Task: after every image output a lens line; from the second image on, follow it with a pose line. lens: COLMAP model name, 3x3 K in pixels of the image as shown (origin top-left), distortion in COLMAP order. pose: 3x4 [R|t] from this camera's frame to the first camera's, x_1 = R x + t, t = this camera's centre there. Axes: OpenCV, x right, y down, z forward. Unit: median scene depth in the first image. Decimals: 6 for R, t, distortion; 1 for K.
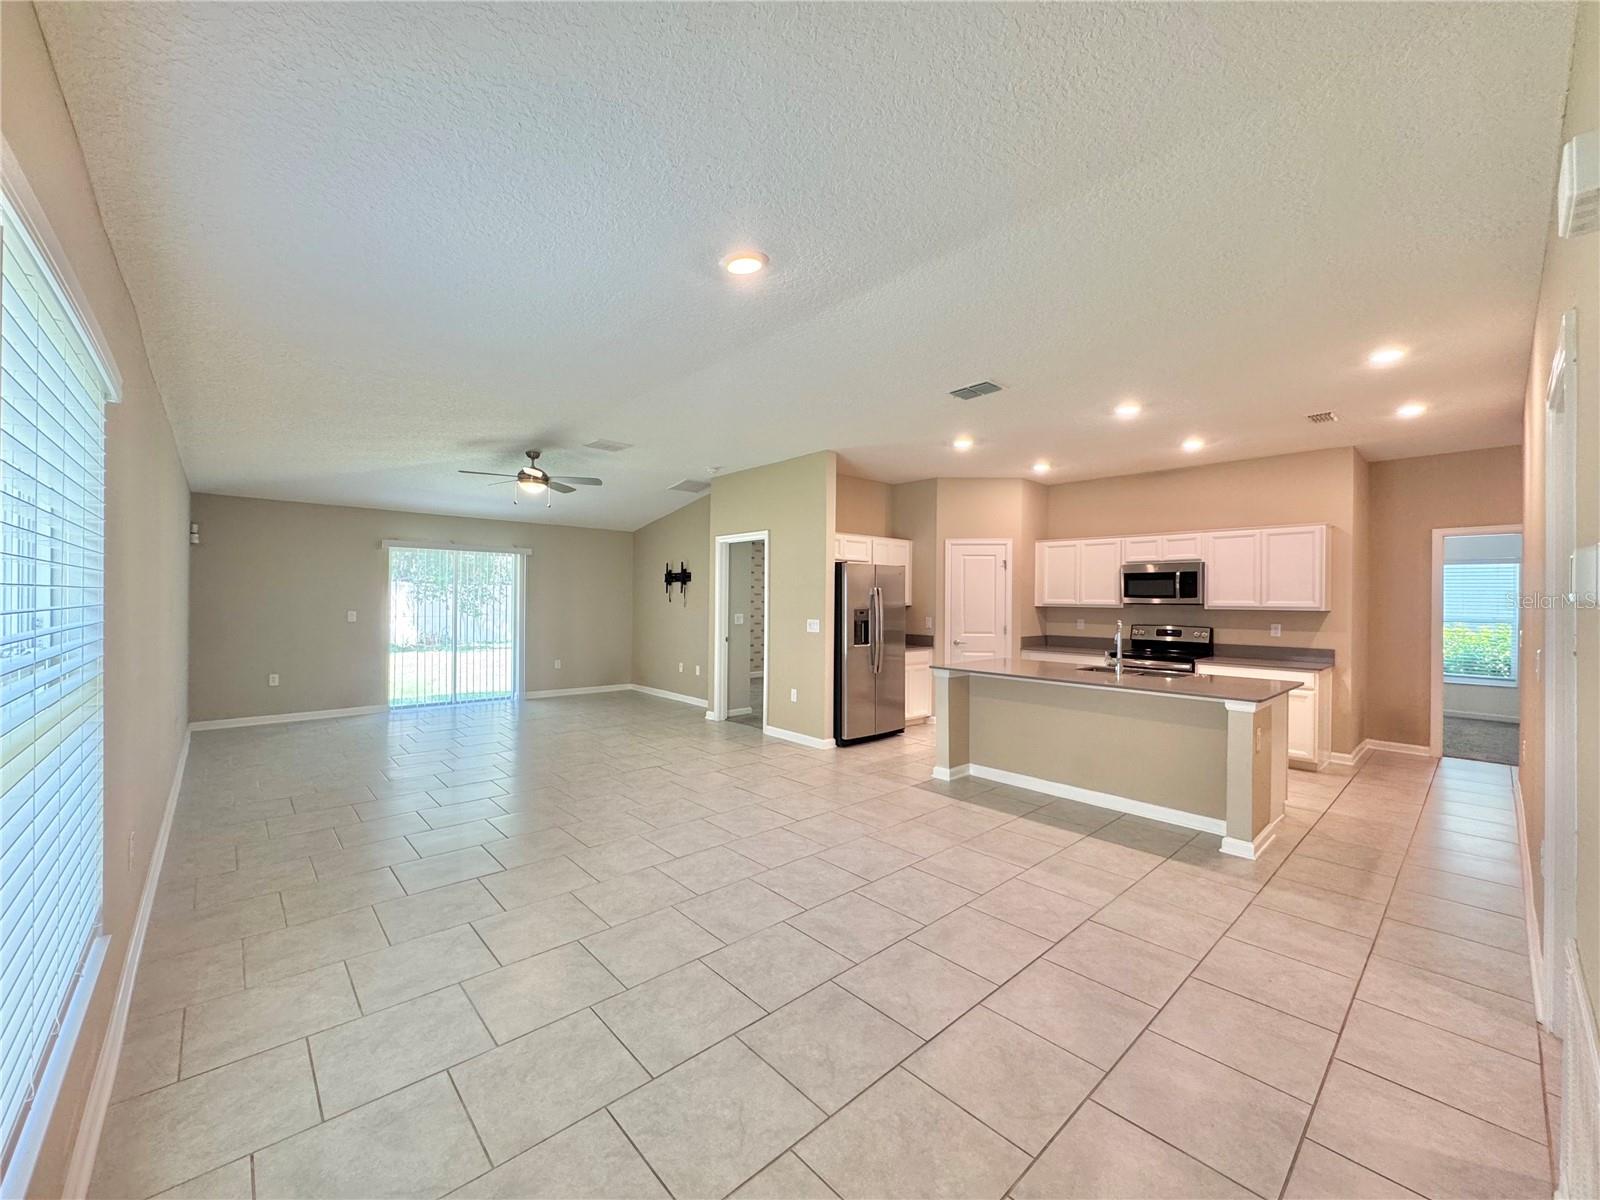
lens RADIAL K [[636.0, 0, 803.1], [0, 636.0, 600.8], [0, 0, 1]] dist [-0.003493, 0.000273]
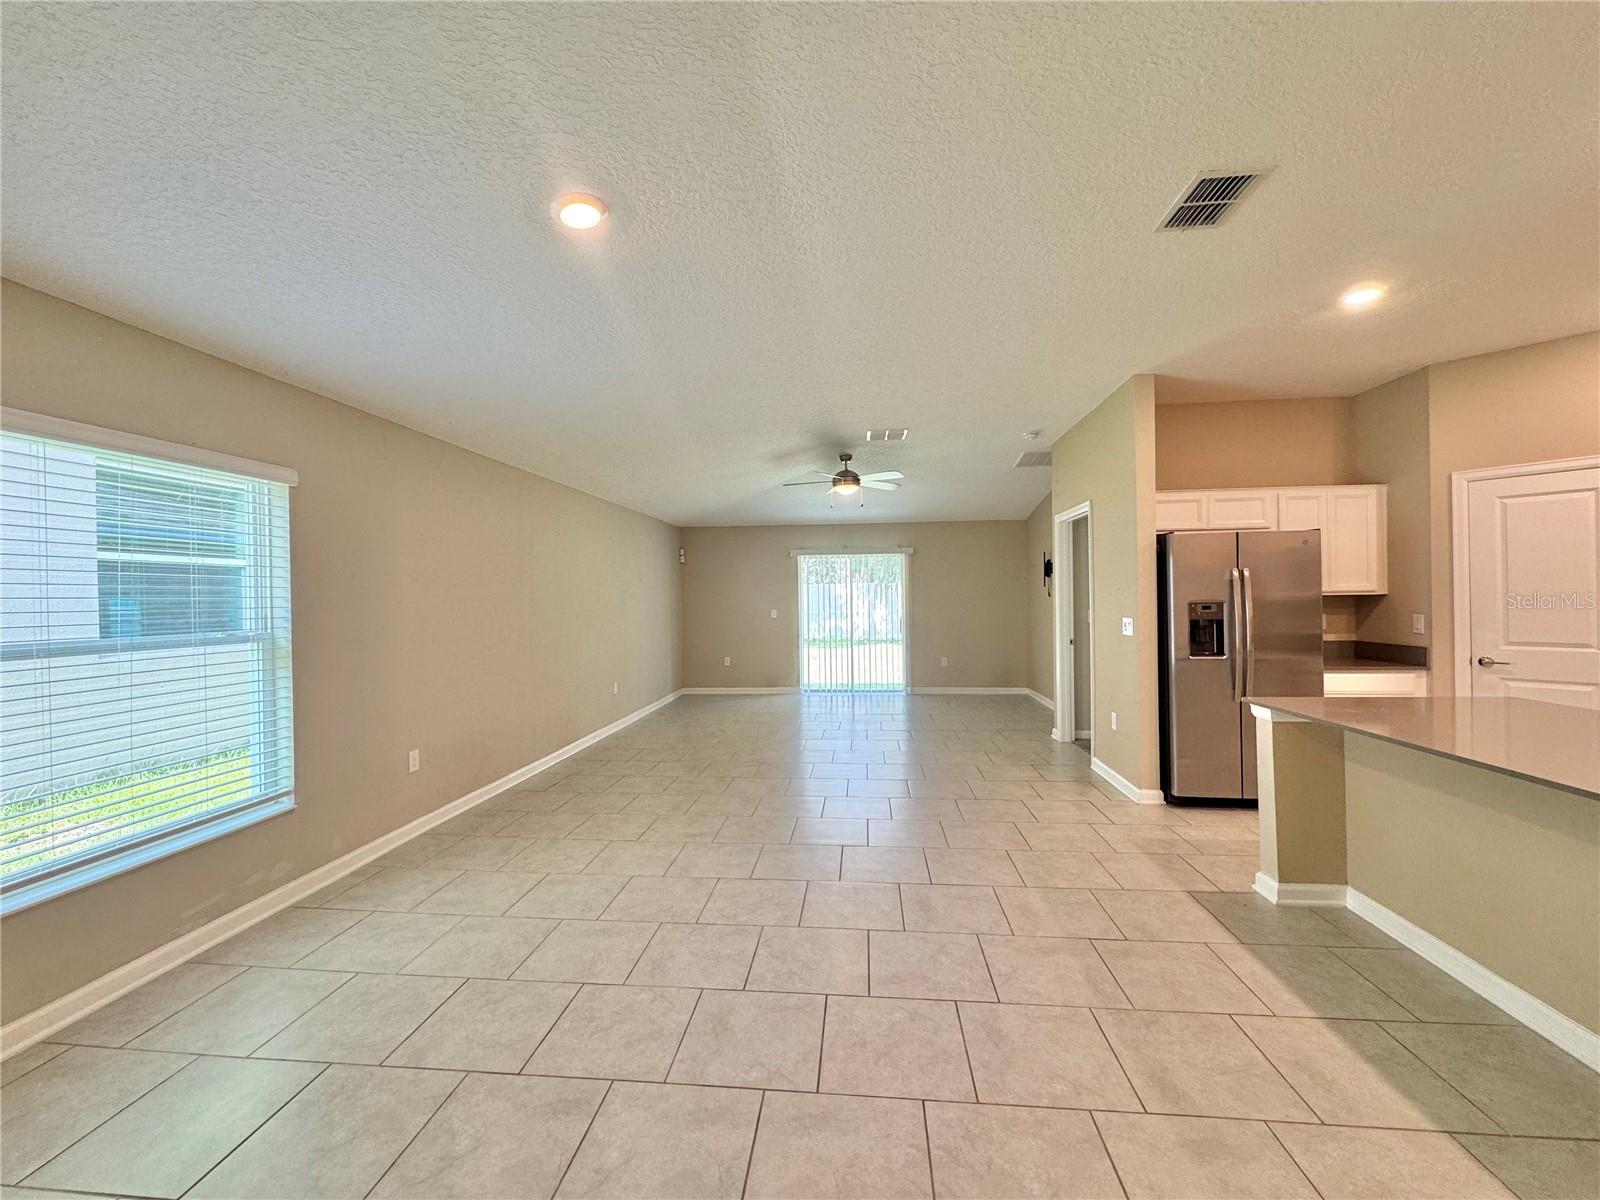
lens RADIAL K [[636.0, 0, 803.1], [0, 636.0, 600.8], [0, 0, 1]] dist [-0.003493, 0.000273]
pose [[0.667613, -0.015595, -0.744345, 0.299717], [0.019470, 0.999804, -0.003484, 0.005752], [0.744254, -0.012166, 0.667786, 0.250916]]
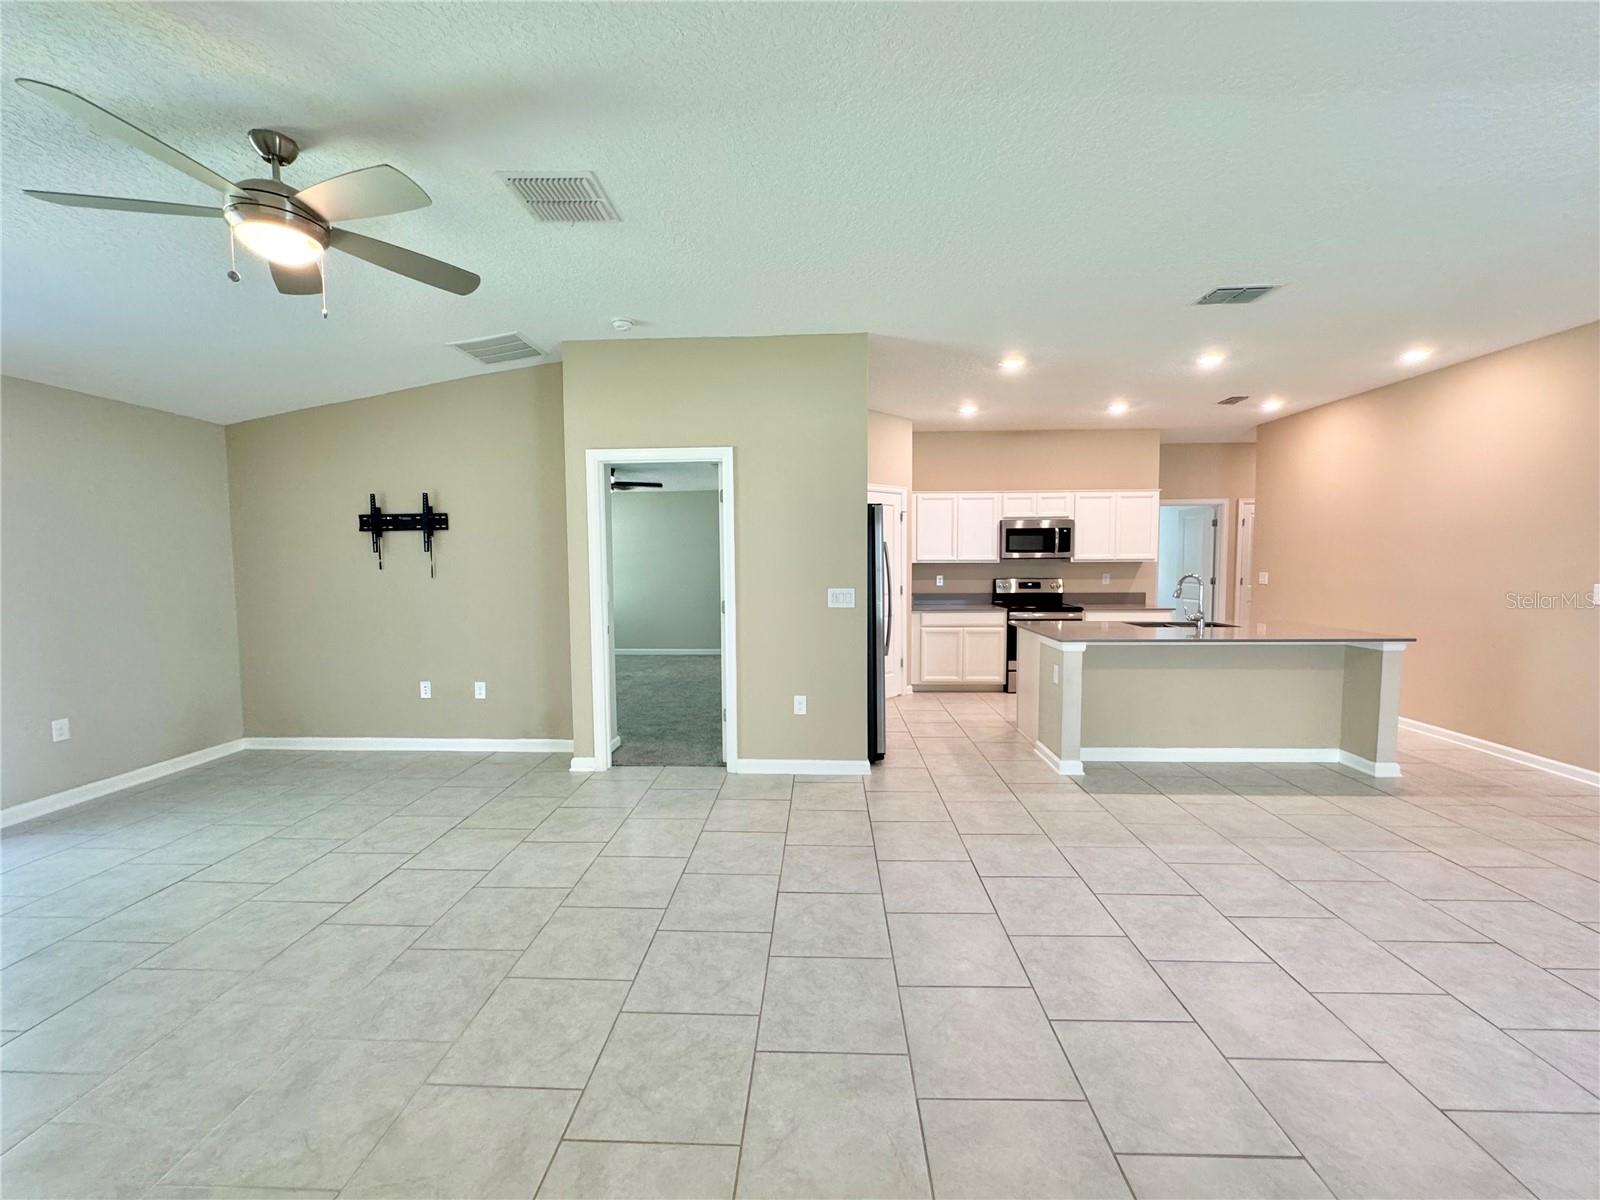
lens RADIAL K [[636.0, 0, 803.1], [0, 636.0, 600.8], [0, 0, 1]] dist [-0.003493, 0.000273]
pose [[0.702366, -0.061349, 0.709167, -0.483907], [0.014717, 0.997318, 0.071701, -0.006414], [-0.711664, -0.039924, 0.701385, 0.551775]]
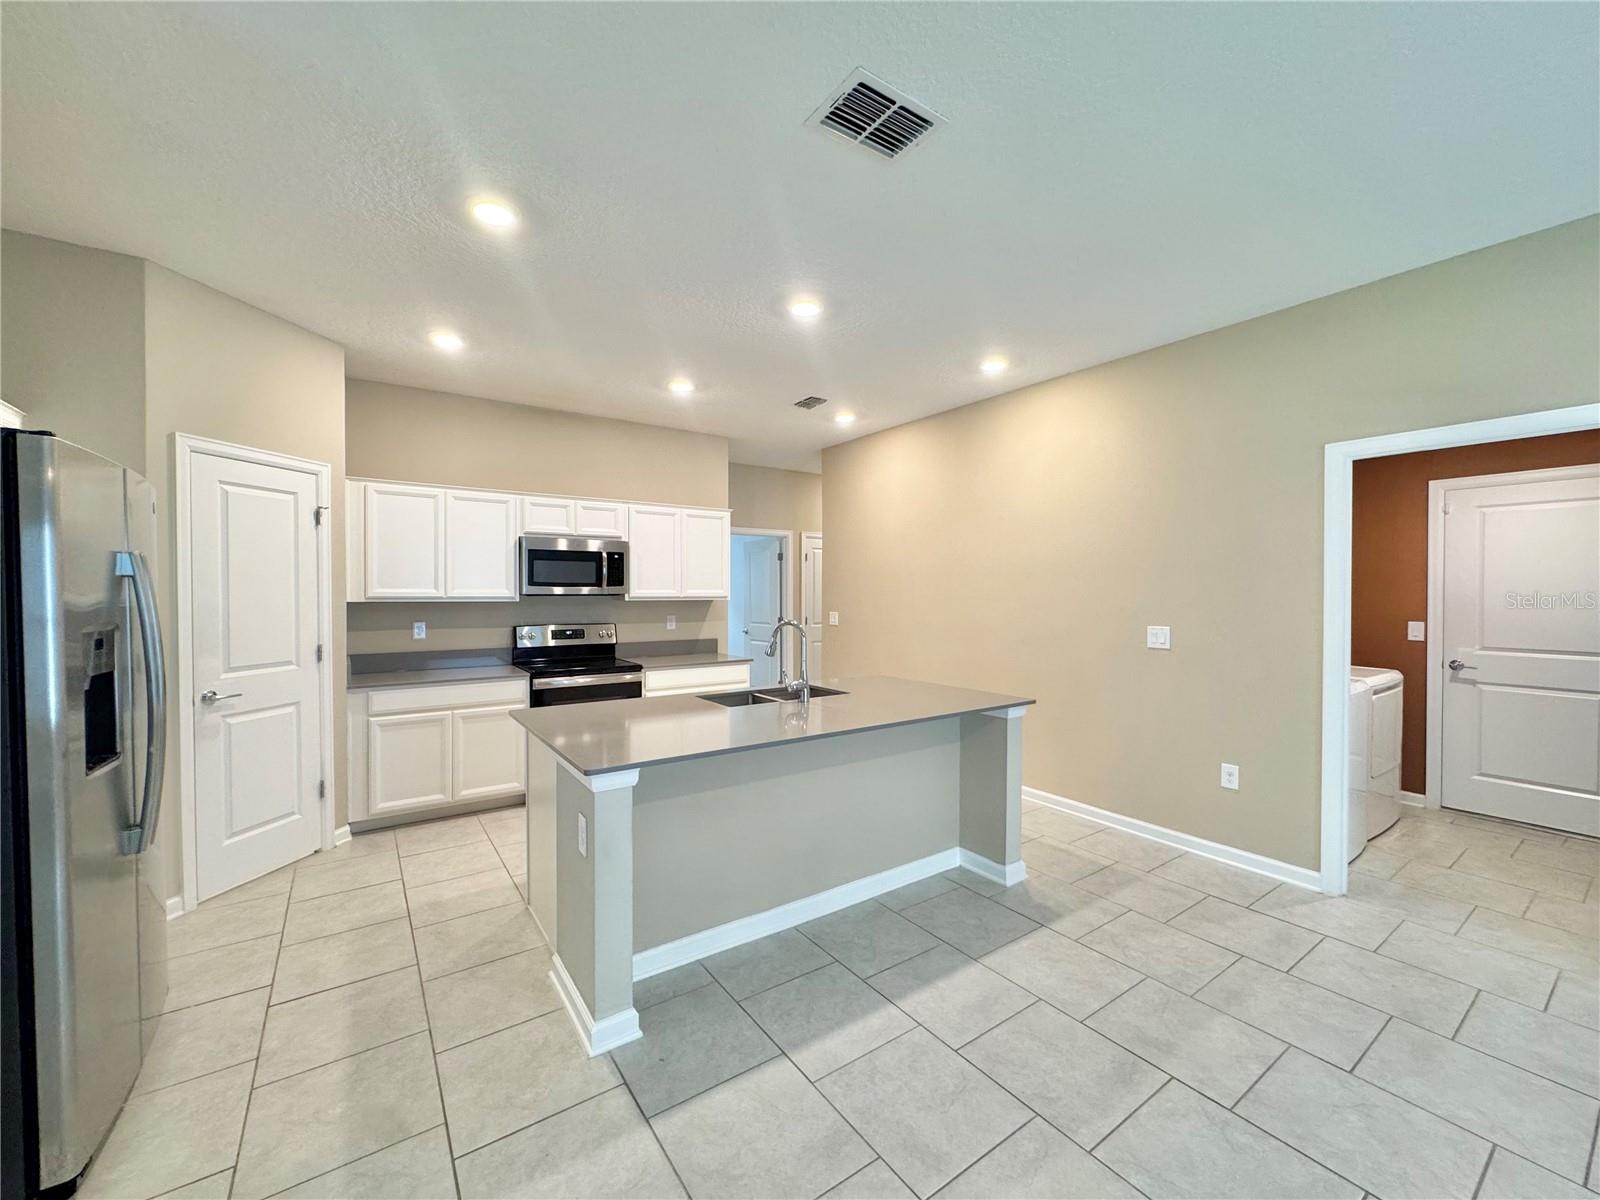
lens RADIAL K [[638.3, 0, 801.6], [0, 638.3, 600.1], [0, 0, 1]] dist [-0.003702, 0.000544]
pose [[0.131207, -0.020832, 0.991136, -0.125720], [0.002003, 0.999783, 0.020749, -0.003774], [-0.991353, -0.000737, 0.131220, 0.677099]]
